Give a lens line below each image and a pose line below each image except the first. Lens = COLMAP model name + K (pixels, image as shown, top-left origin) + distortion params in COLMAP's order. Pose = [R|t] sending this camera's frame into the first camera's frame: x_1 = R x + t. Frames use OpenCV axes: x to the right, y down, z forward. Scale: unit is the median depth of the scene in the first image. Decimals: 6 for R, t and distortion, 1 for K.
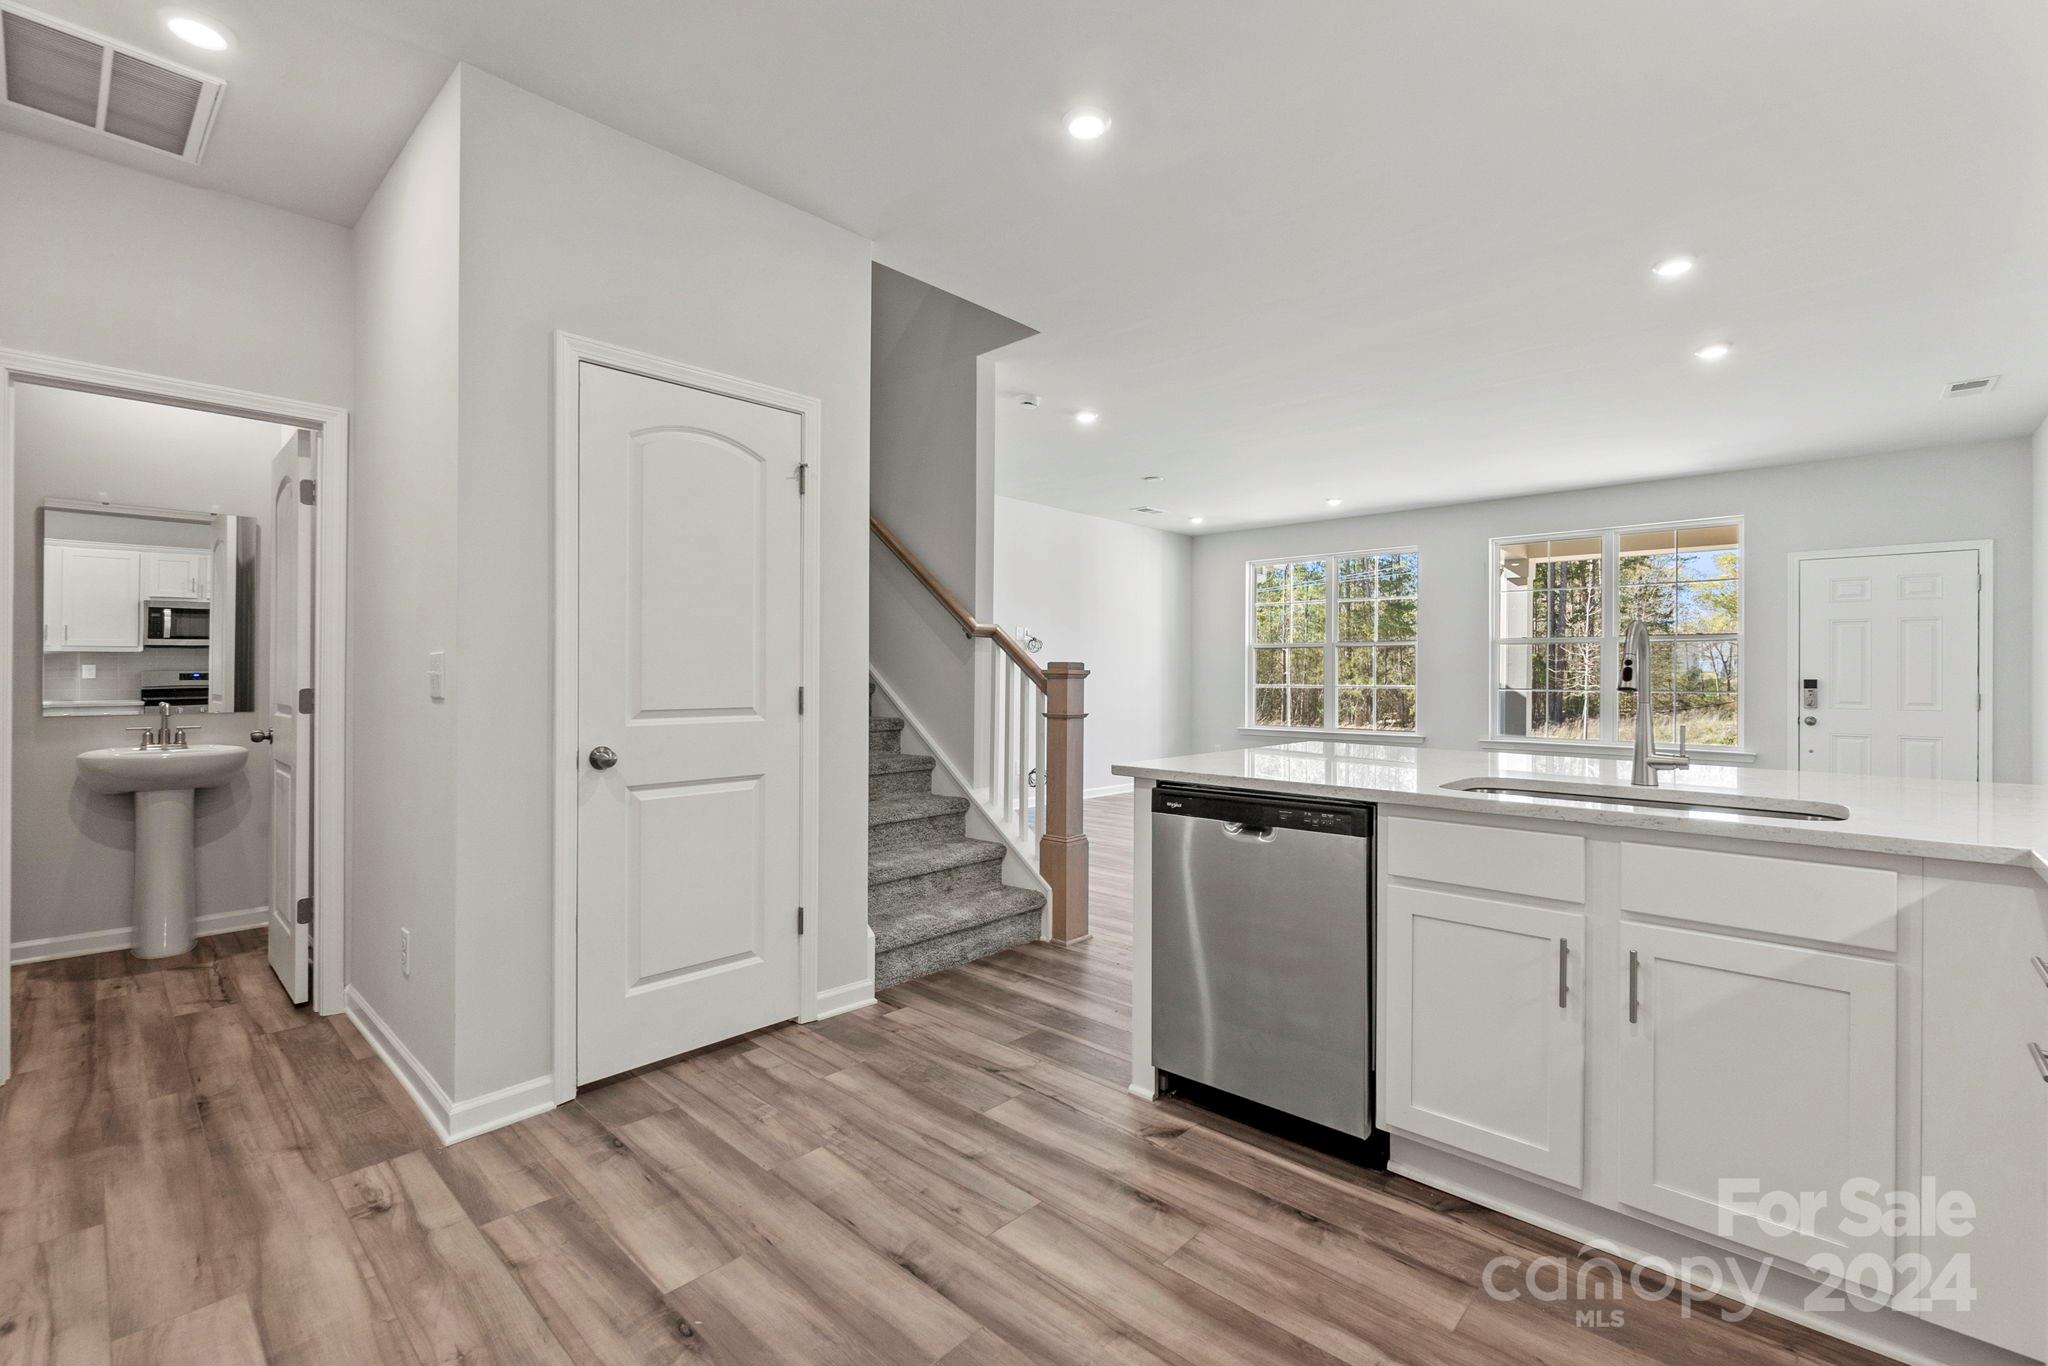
lens RADIAL K [[881.6, 0, 1031.8], [0, 881.6, 681.4], [0, 0, 1]] dist [-0.001714, -0.000129]
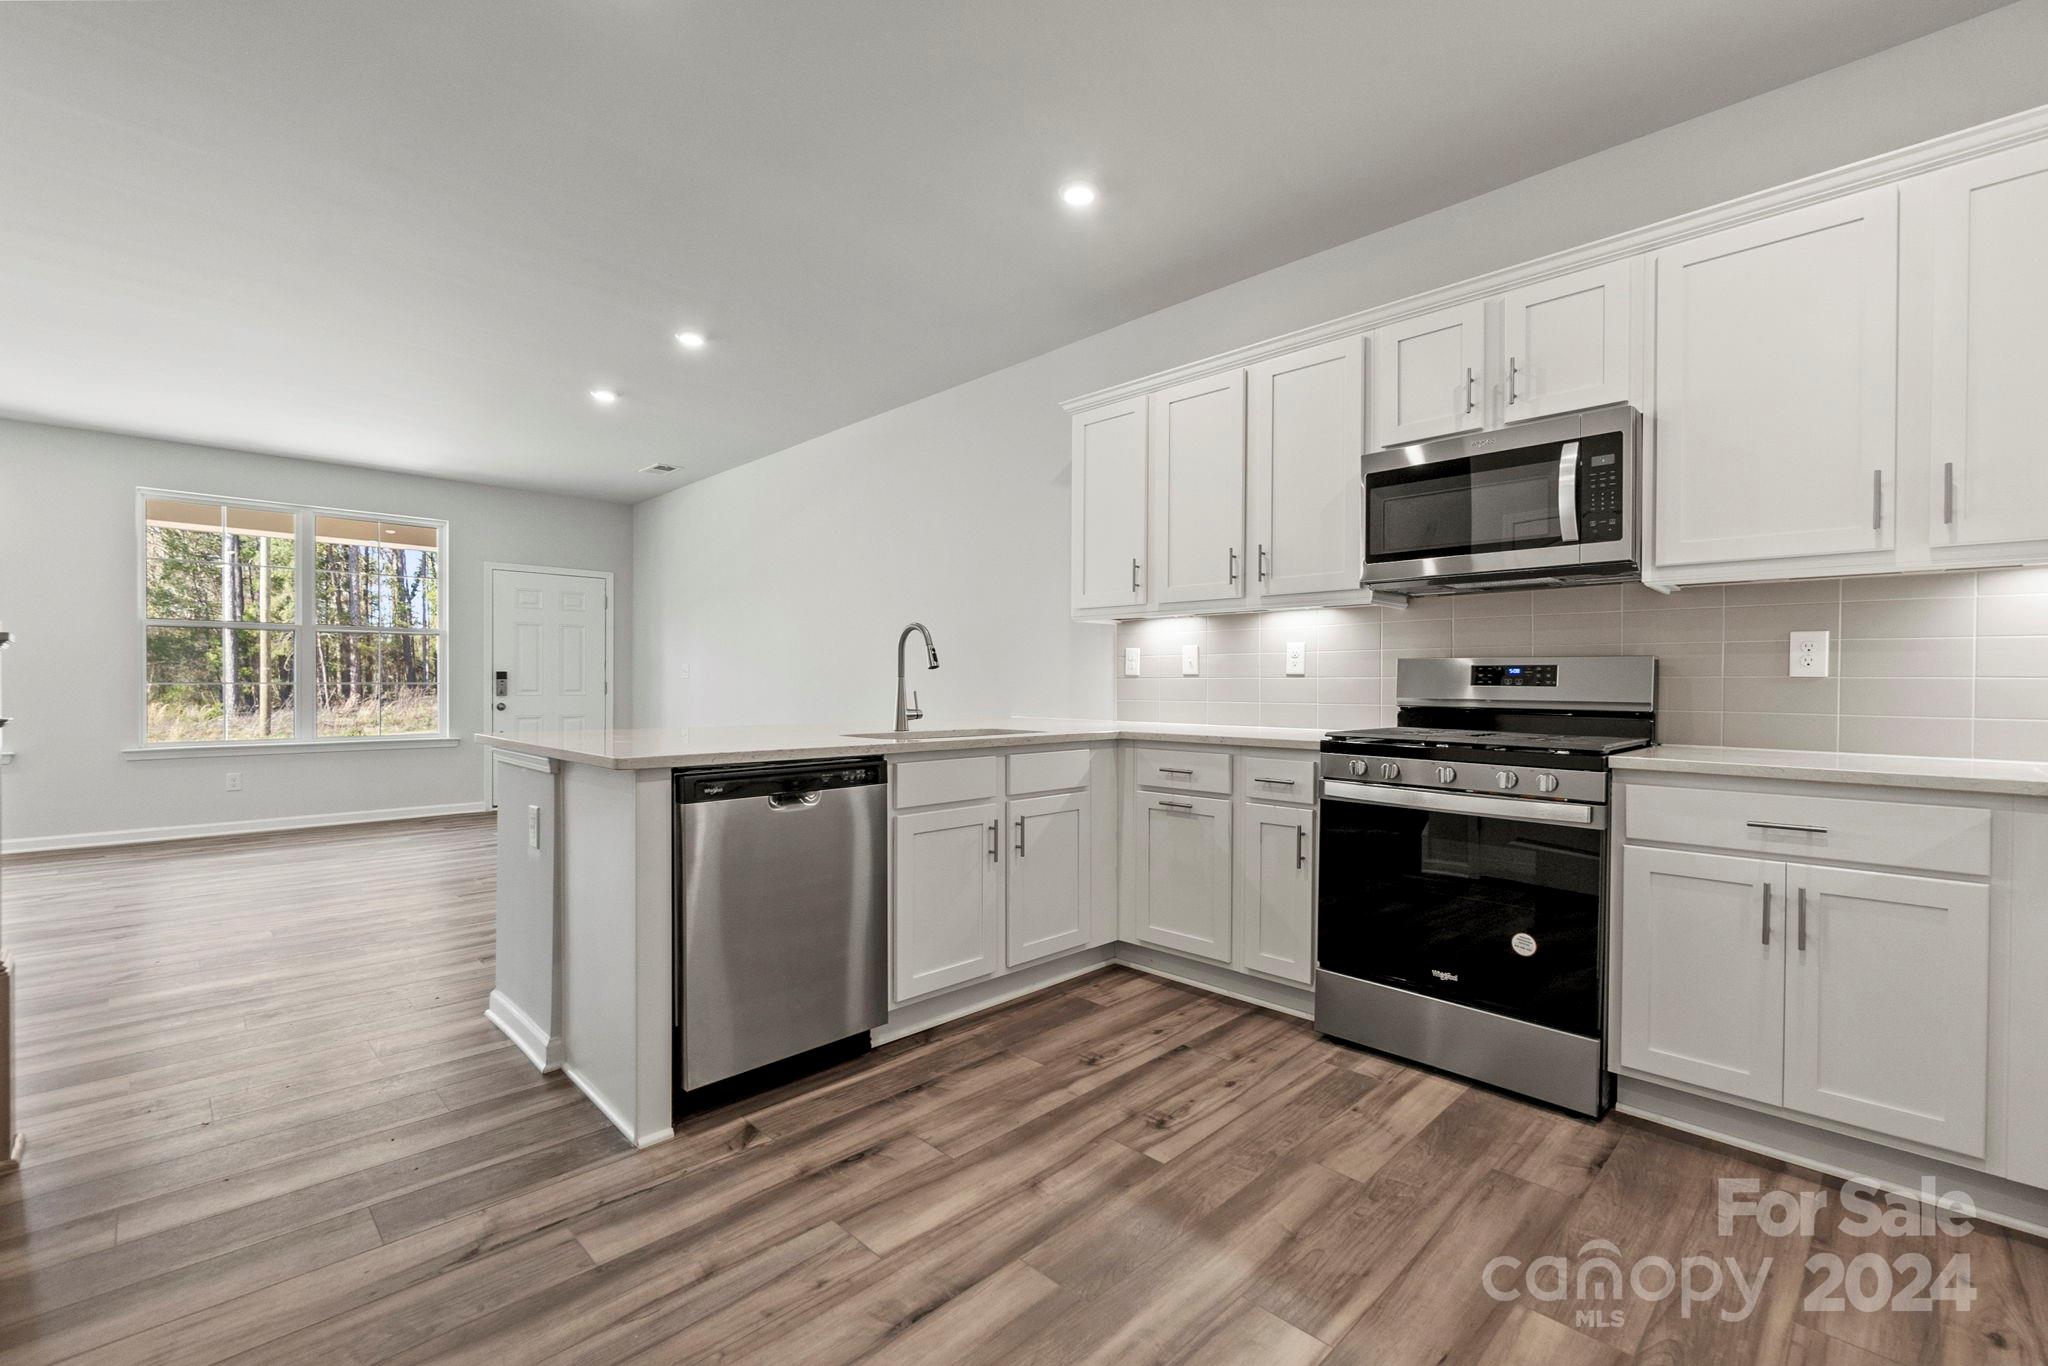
lens RADIAL K [[888.2, 0, 1030.1], [0, 888.2, 679.4], [0, 0, 1]] dist [0.001822, 0.000236]
pose [[0.056704, -0.002461, 0.998388, -0.859674], [0.004299, 0.999988, 0.002221, 0.027059], [-0.998382, 0.004166, 0.056714, 0.710184]]
